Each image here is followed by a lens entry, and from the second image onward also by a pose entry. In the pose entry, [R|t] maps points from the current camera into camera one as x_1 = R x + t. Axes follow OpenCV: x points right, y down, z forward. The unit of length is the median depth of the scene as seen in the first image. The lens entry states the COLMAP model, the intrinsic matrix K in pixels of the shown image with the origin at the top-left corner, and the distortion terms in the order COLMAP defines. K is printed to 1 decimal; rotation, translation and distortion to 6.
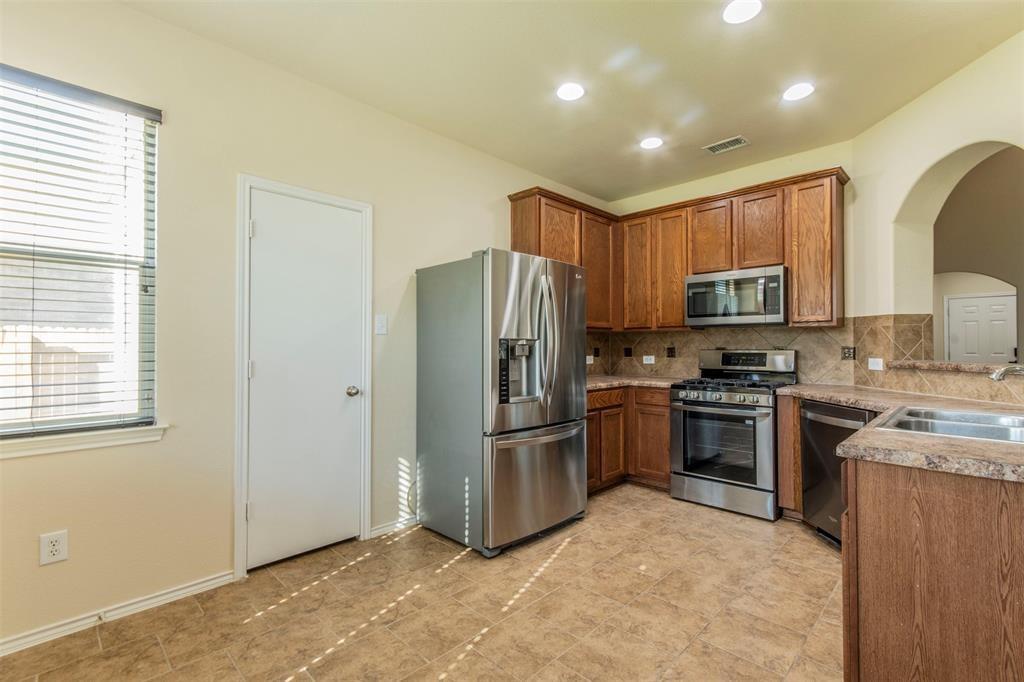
lens RADIAL K [[456.0, 0, 516.7], [0, 456.0, 342.6], [0, 0, 1]] dist [0.004295, -0.000187]
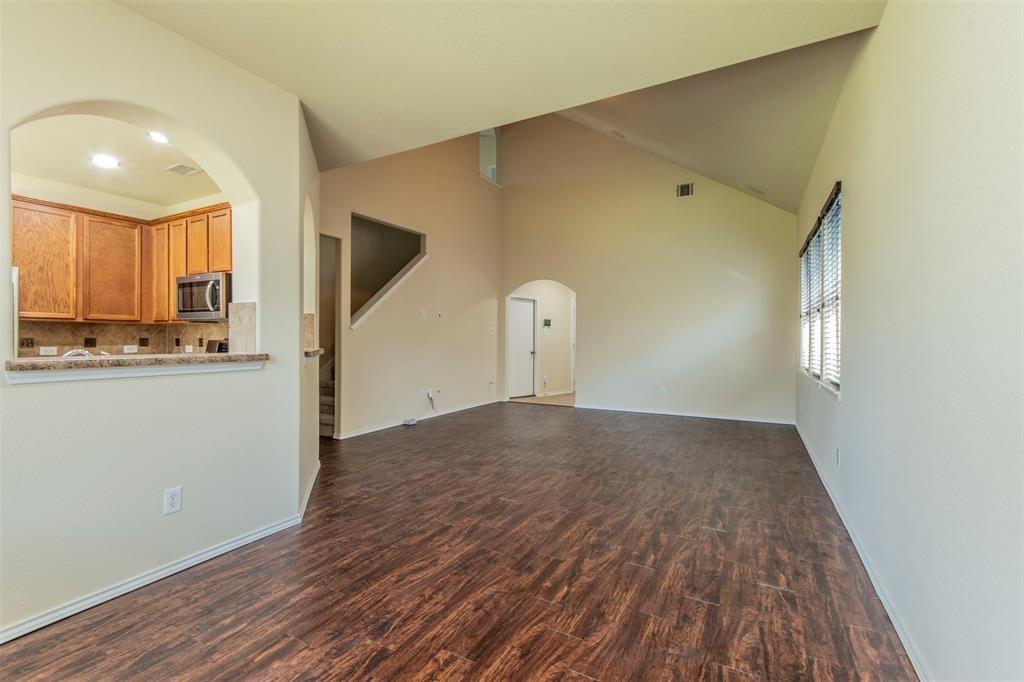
lens RADIAL K [[456.0, 0, 508.3], [0, 456.0, 338.2], [0, 0, 1]] dist [0.004295, -0.000187]
pose [[0.971447, 0.000164, 0.237258, 1.055308], [-0.004162, 0.999858, 0.016347, -0.013829], [-0.237222, -0.016867, 0.971309, -0.388072]]
